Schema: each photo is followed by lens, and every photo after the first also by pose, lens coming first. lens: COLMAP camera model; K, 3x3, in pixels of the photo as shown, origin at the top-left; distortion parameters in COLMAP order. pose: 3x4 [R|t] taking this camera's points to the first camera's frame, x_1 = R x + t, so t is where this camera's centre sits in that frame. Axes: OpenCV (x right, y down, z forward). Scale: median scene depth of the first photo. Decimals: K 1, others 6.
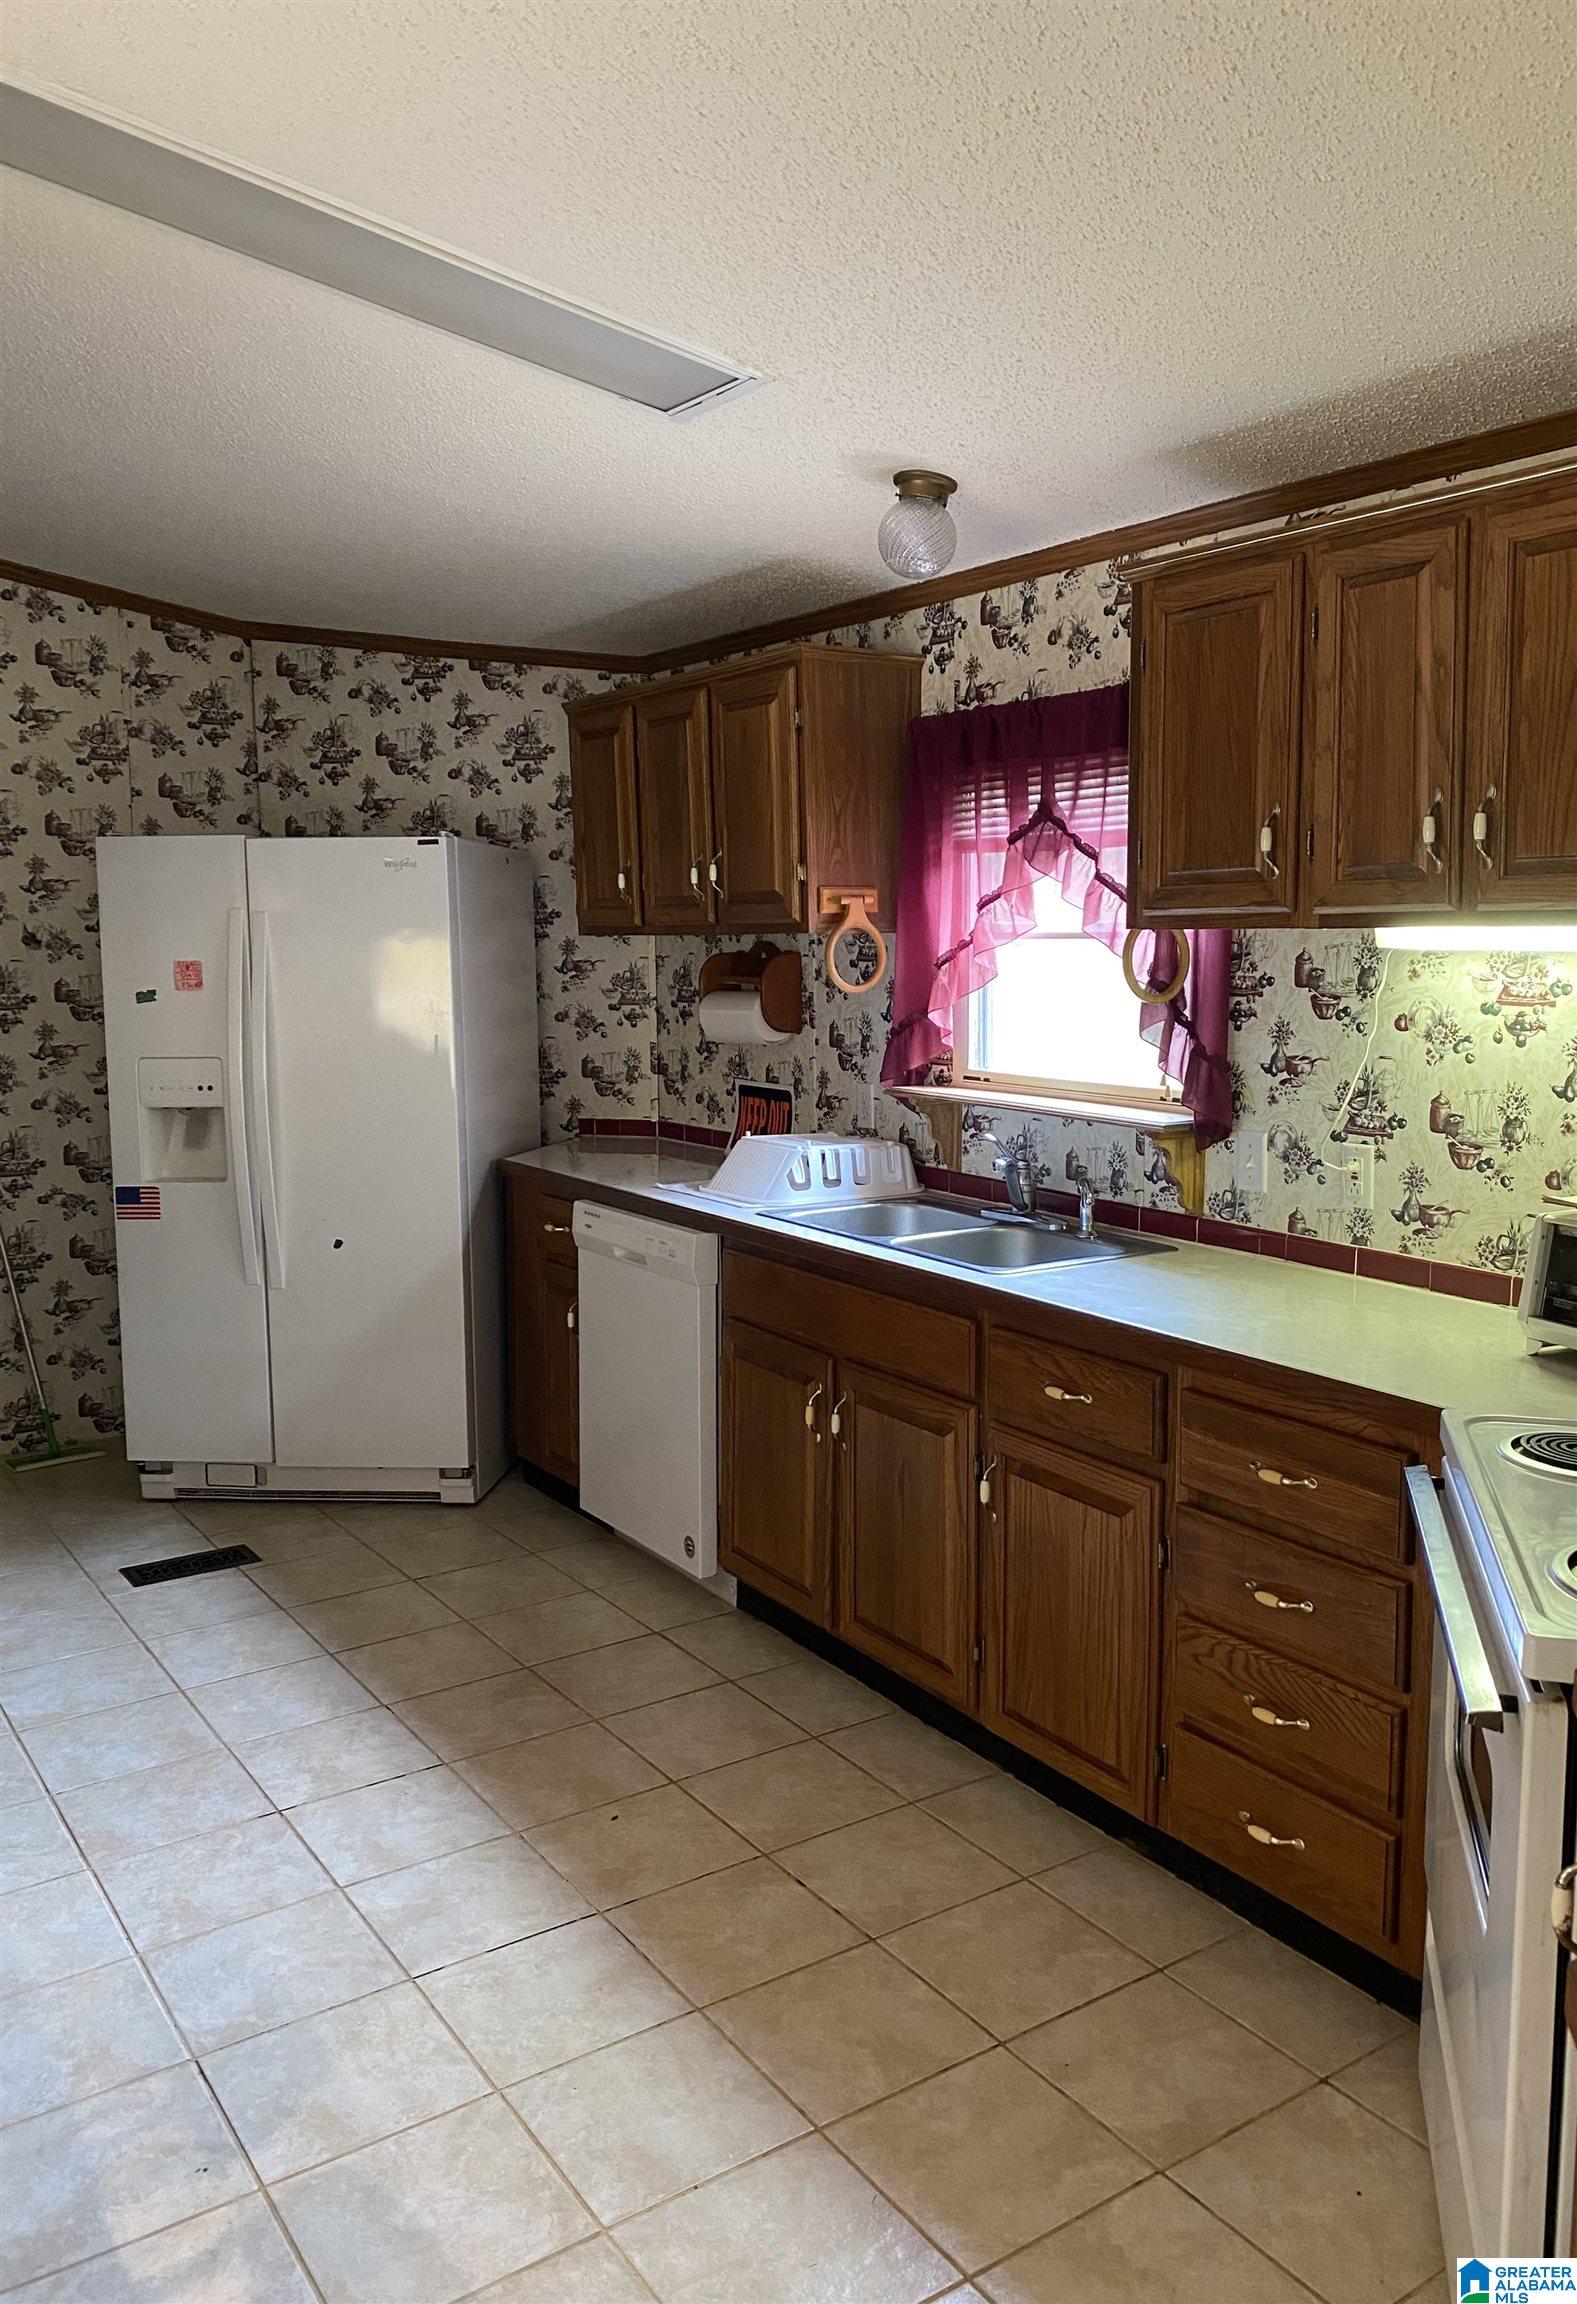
lens RADIAL K [[1748.7, 0, 788.5], [0, 1748.7, 1152.0], [0, 0, 1]] dist [0.167828, -0.404161]
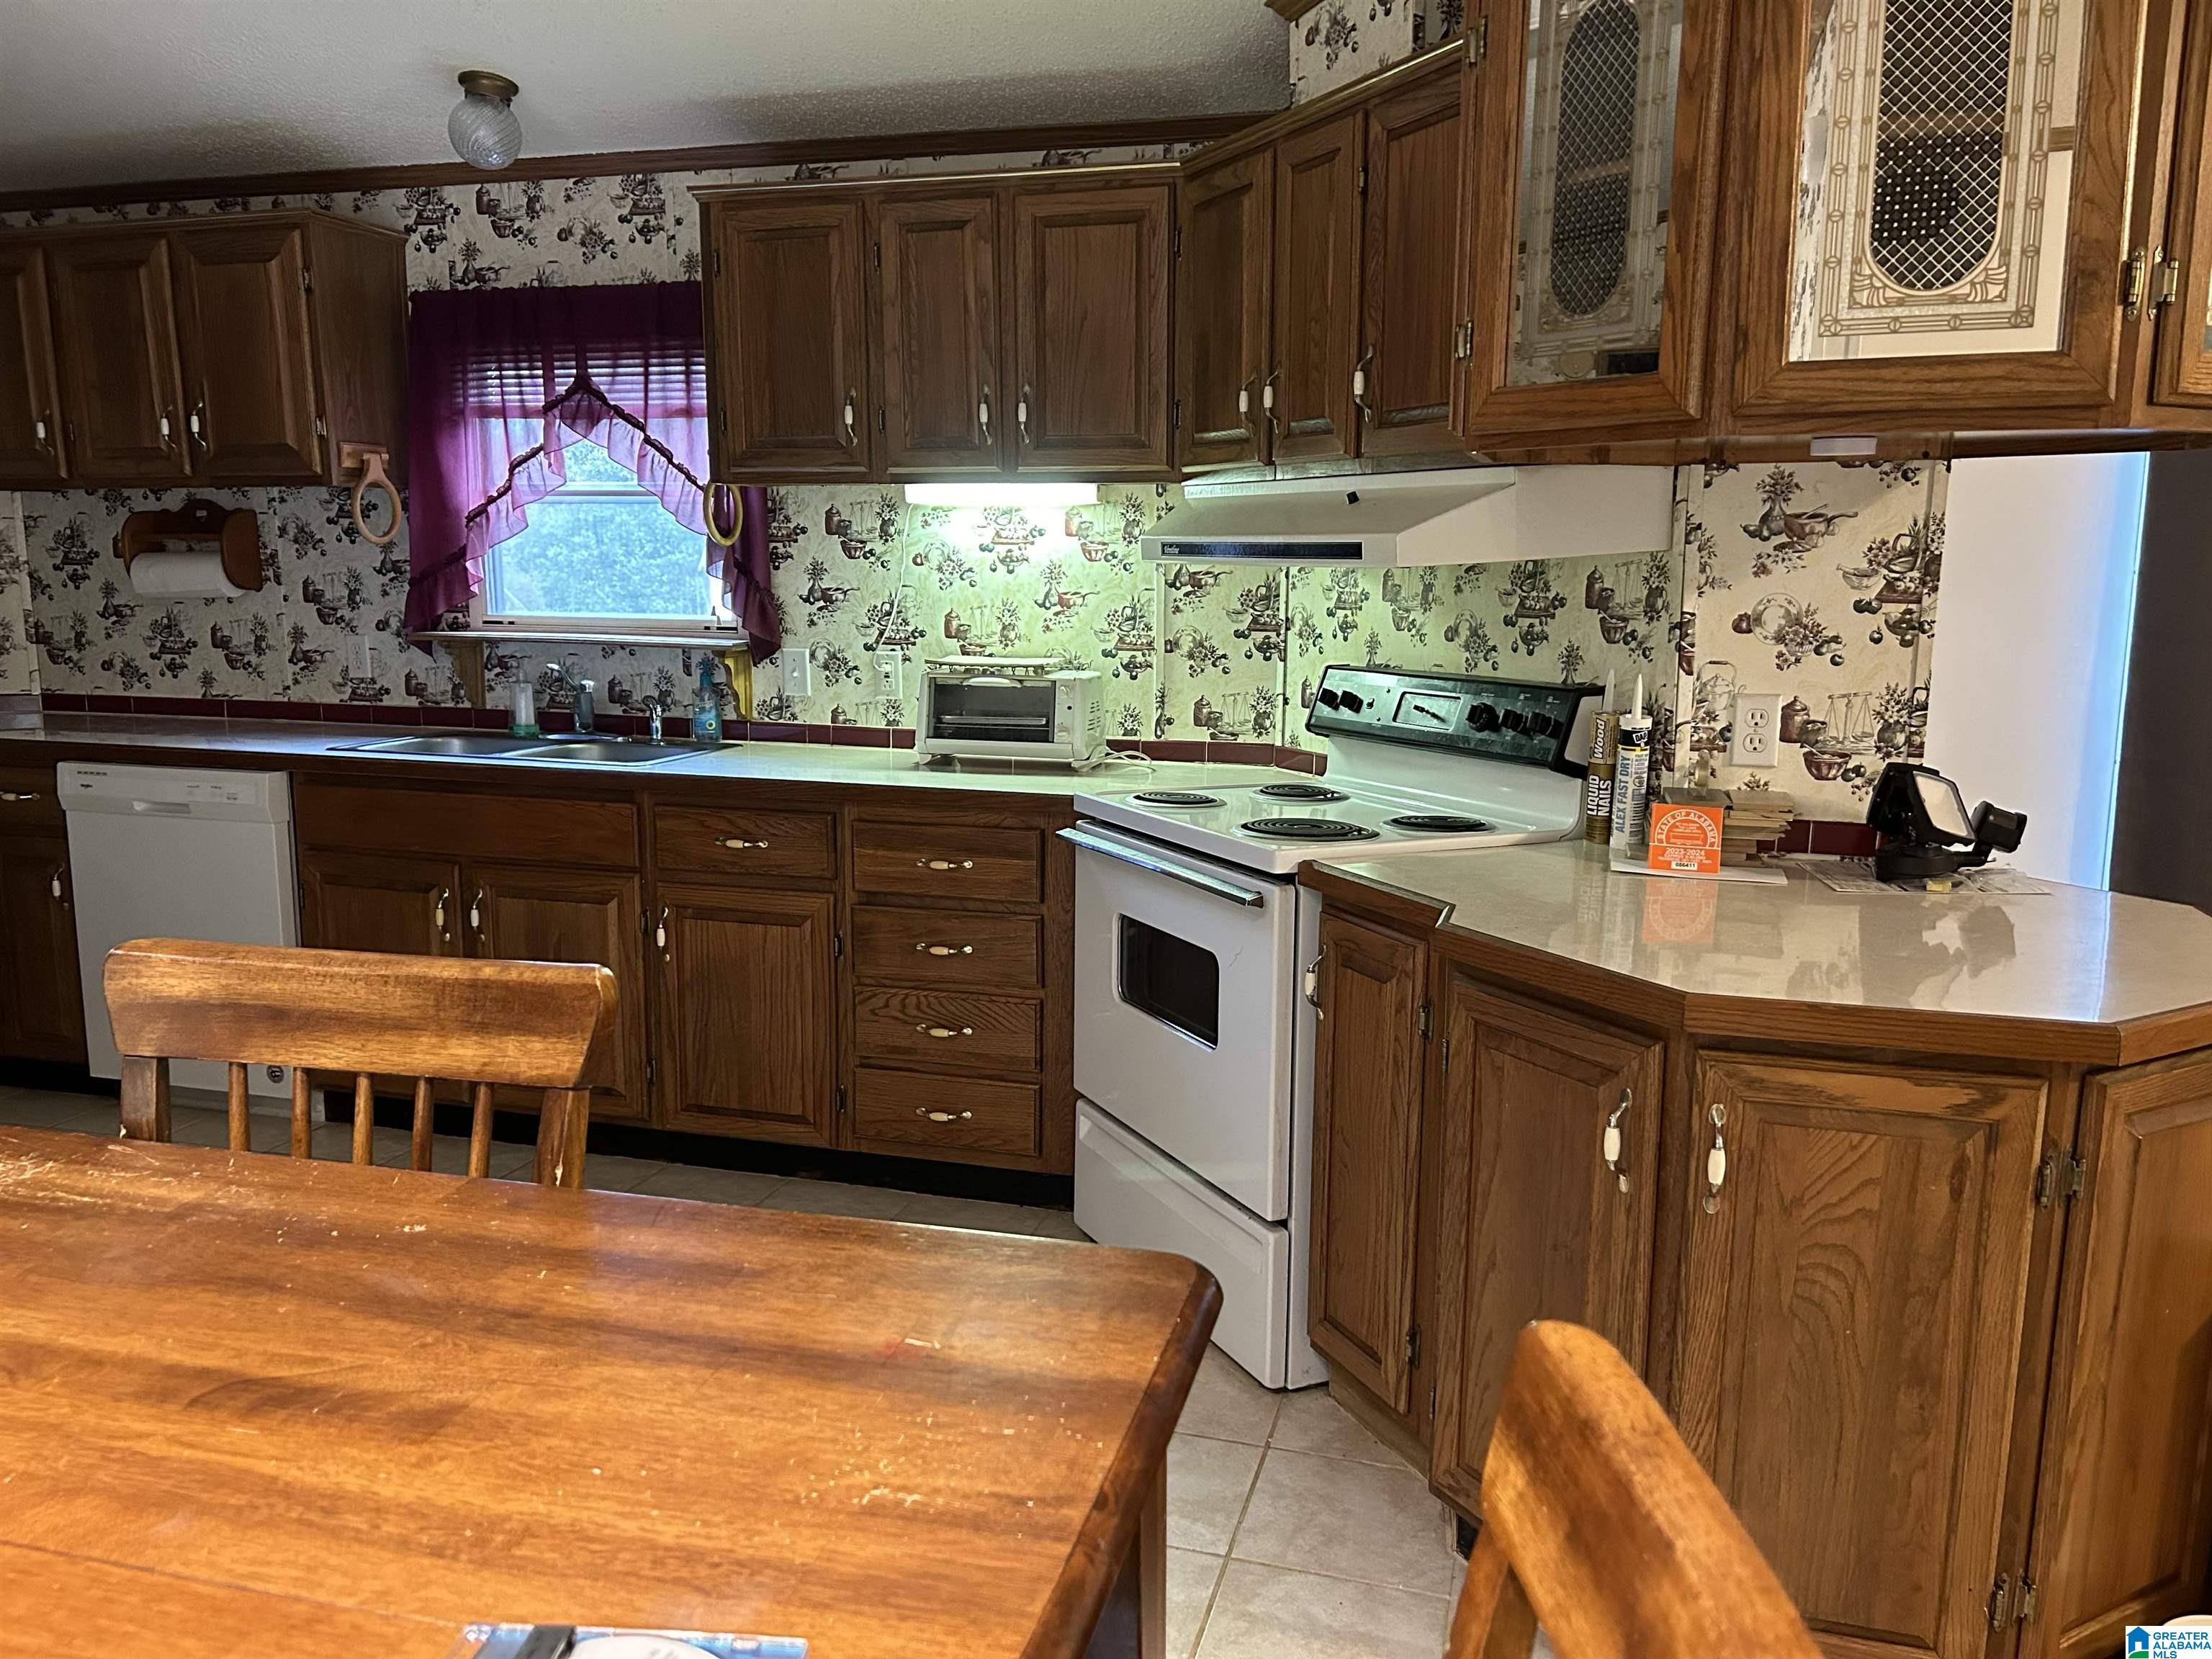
lens RADIAL K [[1624.9, 0, 1106.0], [0, 1624.9, 829.5], [0, 0, 1]] dist [0.026539, -0.034930]
pose [[0.796539, -0.090388, 0.597792, -0.272744], [0.058990, 0.995663, 0.071945, 0.046699], [-0.601702, -0.022043, 0.798416, -0.084952]]
